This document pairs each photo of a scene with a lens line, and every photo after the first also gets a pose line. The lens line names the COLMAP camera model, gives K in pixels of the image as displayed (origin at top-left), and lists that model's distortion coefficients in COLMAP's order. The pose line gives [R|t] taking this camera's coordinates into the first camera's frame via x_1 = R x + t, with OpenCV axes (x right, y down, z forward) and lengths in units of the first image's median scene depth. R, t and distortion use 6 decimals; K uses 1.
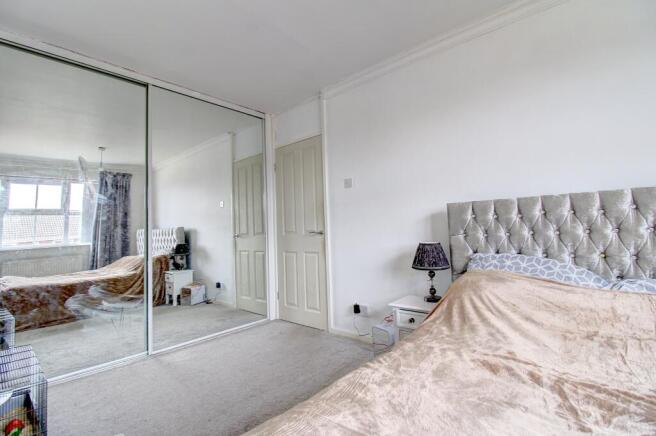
lens RADIAL K [[310.6, 0, 327.5], [0, 310.6, 208.5], [0, 0, 1]] dist [0.042555, -0.025095]
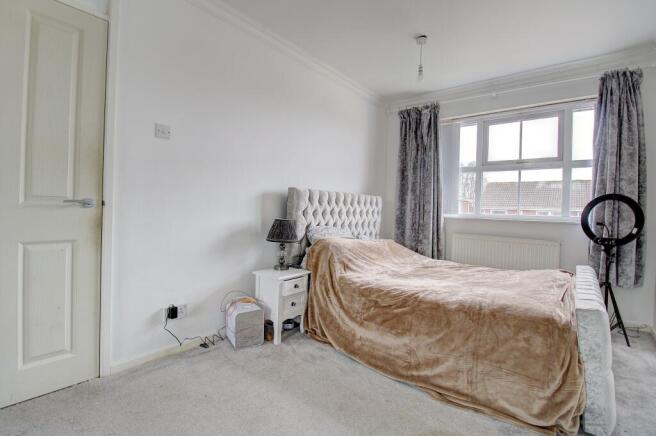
lens RADIAL K [[310.6, 0, 327.5], [0, 310.6, 208.5], [0, 0, 1]] dist [0.042555, -0.025095]
pose [[-0.025868, 0.037425, 0.998965, -0.613150], [-0.094871, 0.994697, -0.039721, 0.075768], [-0.995153, -0.095801, -0.022180, 0.650474]]
